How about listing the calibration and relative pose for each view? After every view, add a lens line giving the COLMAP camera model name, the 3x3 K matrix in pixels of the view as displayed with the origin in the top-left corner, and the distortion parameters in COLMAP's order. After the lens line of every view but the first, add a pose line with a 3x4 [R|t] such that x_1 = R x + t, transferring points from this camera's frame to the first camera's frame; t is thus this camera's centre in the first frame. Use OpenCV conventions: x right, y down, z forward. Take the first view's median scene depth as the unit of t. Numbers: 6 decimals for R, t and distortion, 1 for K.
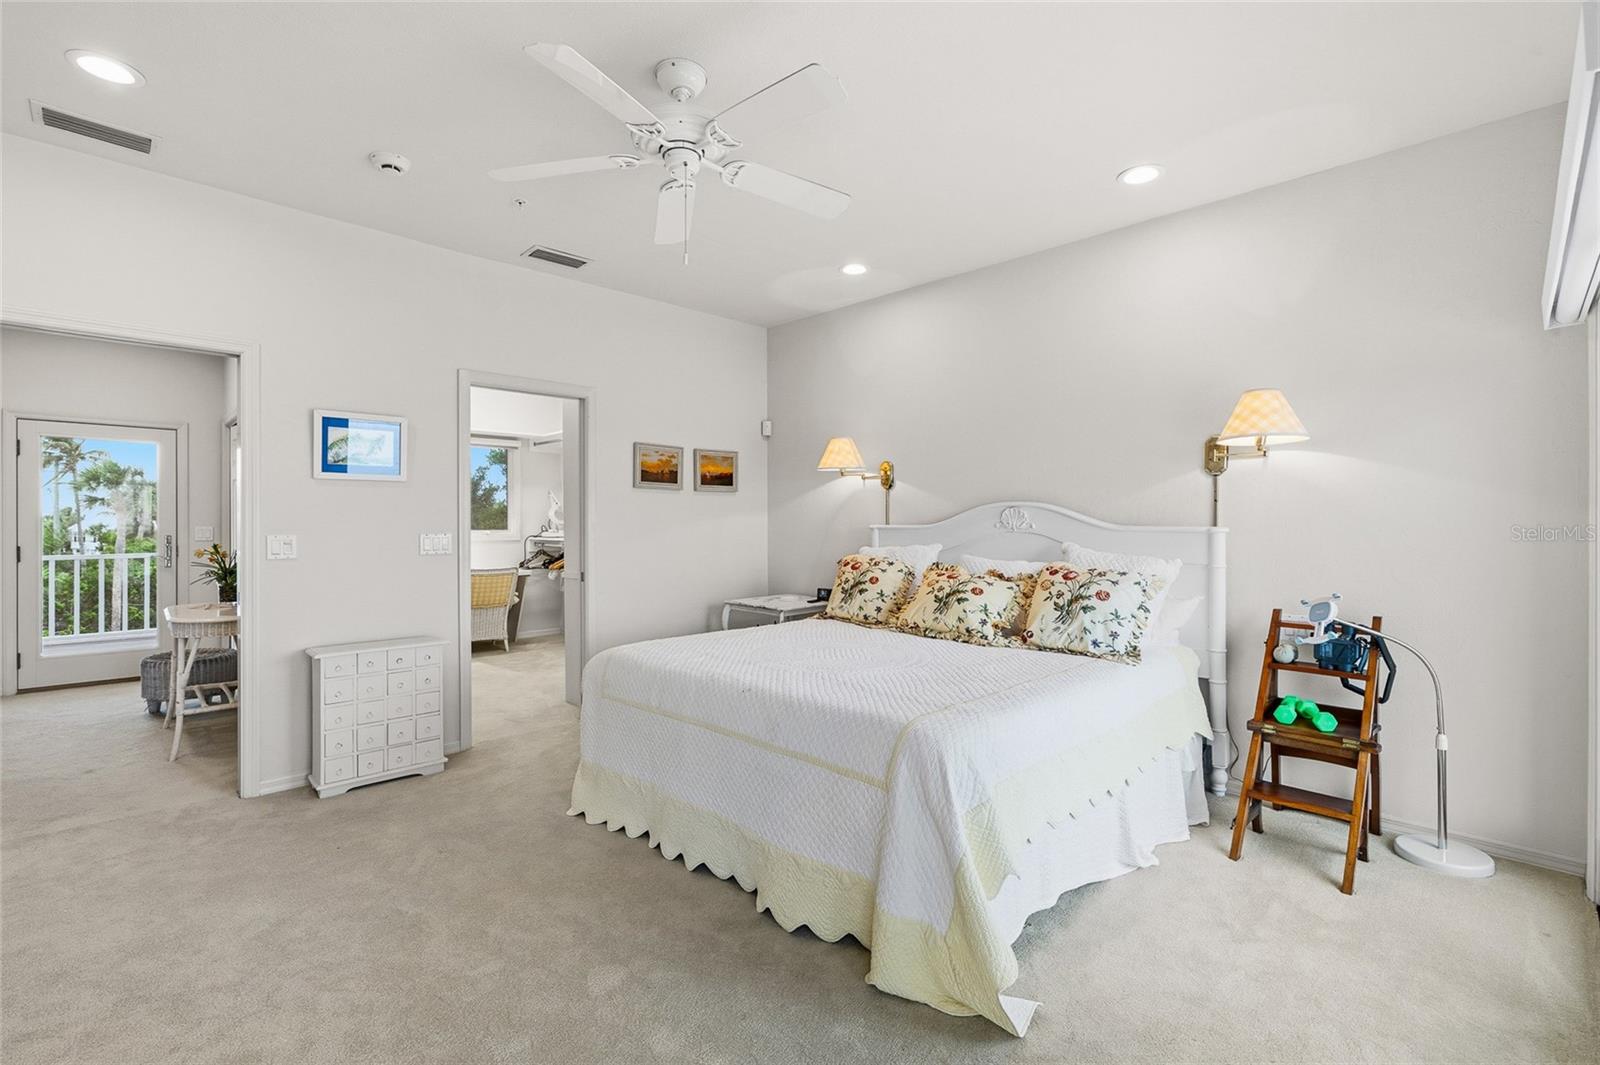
lens RADIAL K [[724.9, 0, 800.0], [0, 724.9, 532.5], [0, 0, 1]] dist [-0.002715, -0.000364]
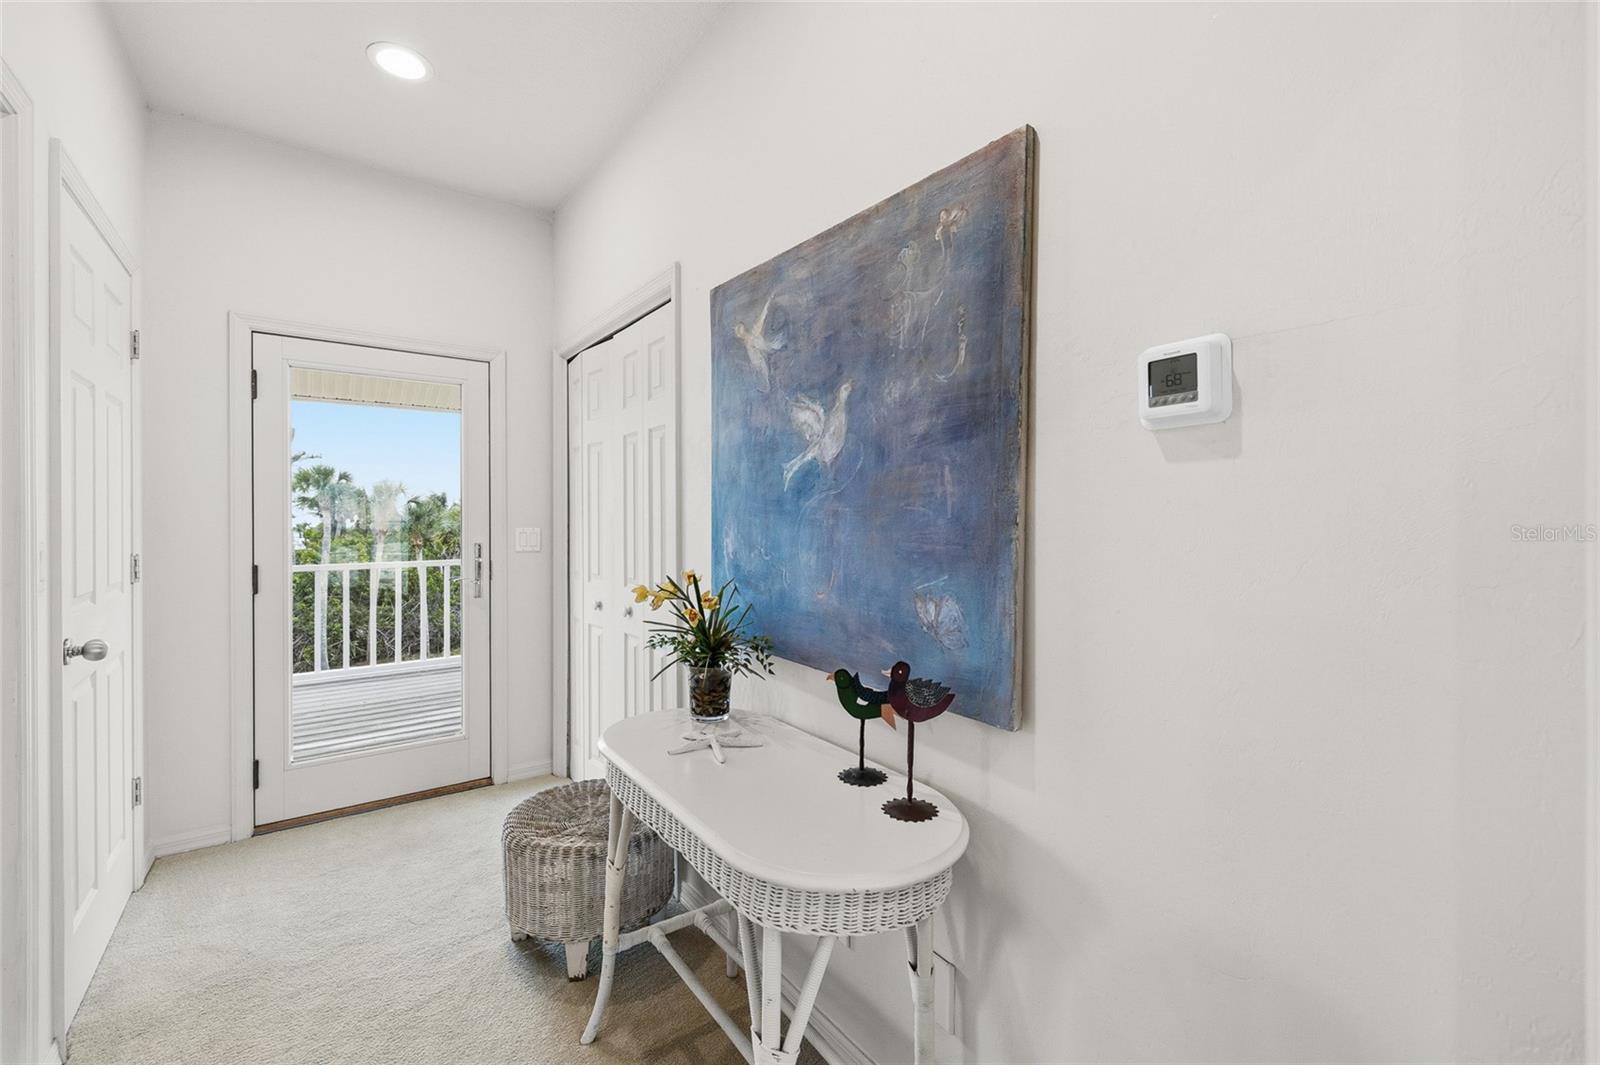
lens RADIAL K [[673.9, 0, 800.0], [0, 673.9, 532.5], [0, 0, 1]] dist [0.000493, -0.000295]
pose [[0.991211, 0.000983, -0.132288, -0.191298], [-0.000372, 0.999989, 0.004643, -0.002793], [0.132291, -0.004553, 0.991200, 0.173269]]
